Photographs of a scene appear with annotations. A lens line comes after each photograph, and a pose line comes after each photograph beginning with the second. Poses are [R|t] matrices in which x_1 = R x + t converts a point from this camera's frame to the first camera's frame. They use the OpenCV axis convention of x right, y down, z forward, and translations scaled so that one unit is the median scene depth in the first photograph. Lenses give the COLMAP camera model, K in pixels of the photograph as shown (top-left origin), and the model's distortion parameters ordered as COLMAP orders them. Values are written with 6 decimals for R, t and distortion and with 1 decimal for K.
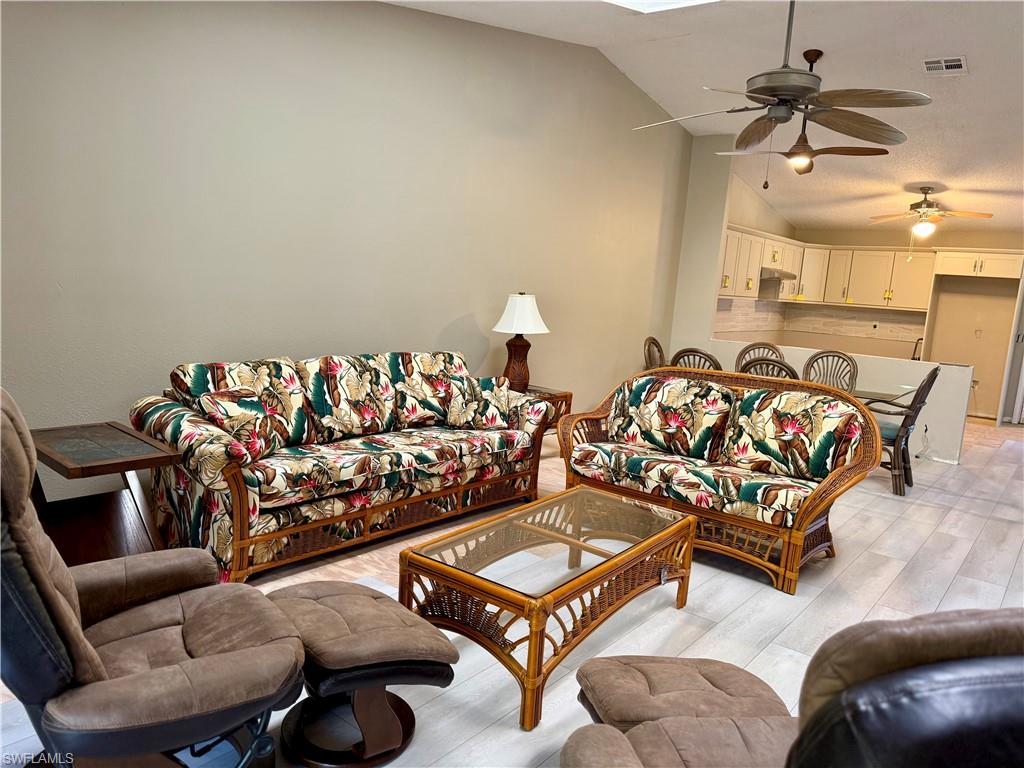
lens RADIAL K [[722.5, 0, 509.8], [0, 722.5, 387.5], [0, 0, 1]] dist [0.055249, -0.065807]
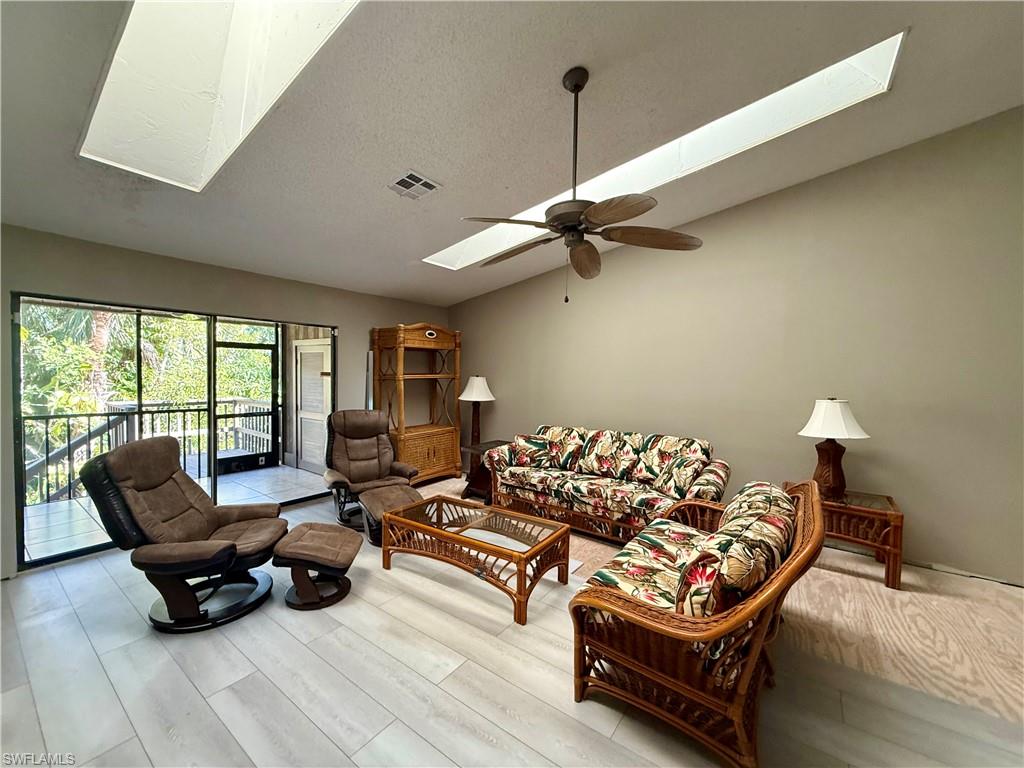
lens RADIAL K [[407.2, 0, 507.3], [0, 407.2, 384.1], [0, 0, 1]] dist [-0.001654, -0.000060]
pose [[0.046429, -0.039222, -0.998151, 0.482031], [-0.153007, 0.987158, -0.045907, -0.045151], [0.987134, 0.154856, 0.039832, 0.431119]]
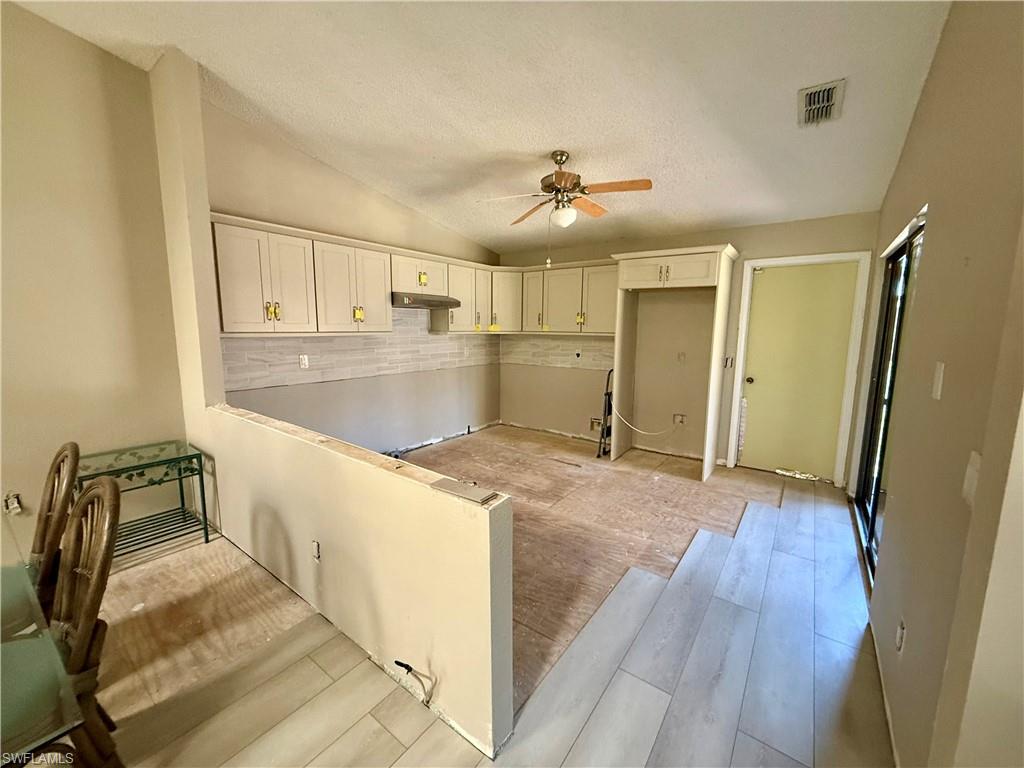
lens RADIAL K [[407.2, 0, 507.3], [0, 407.2, 384.1], [0, 0, 1]] dist [-0.001654, -0.000060]
pose [[0.997624, -0.063824, 0.025939, 0.625542], [0.063924, 0.997950, -0.003047, -0.082295], [-0.025691, 0.004698, 0.999659, 0.790720]]
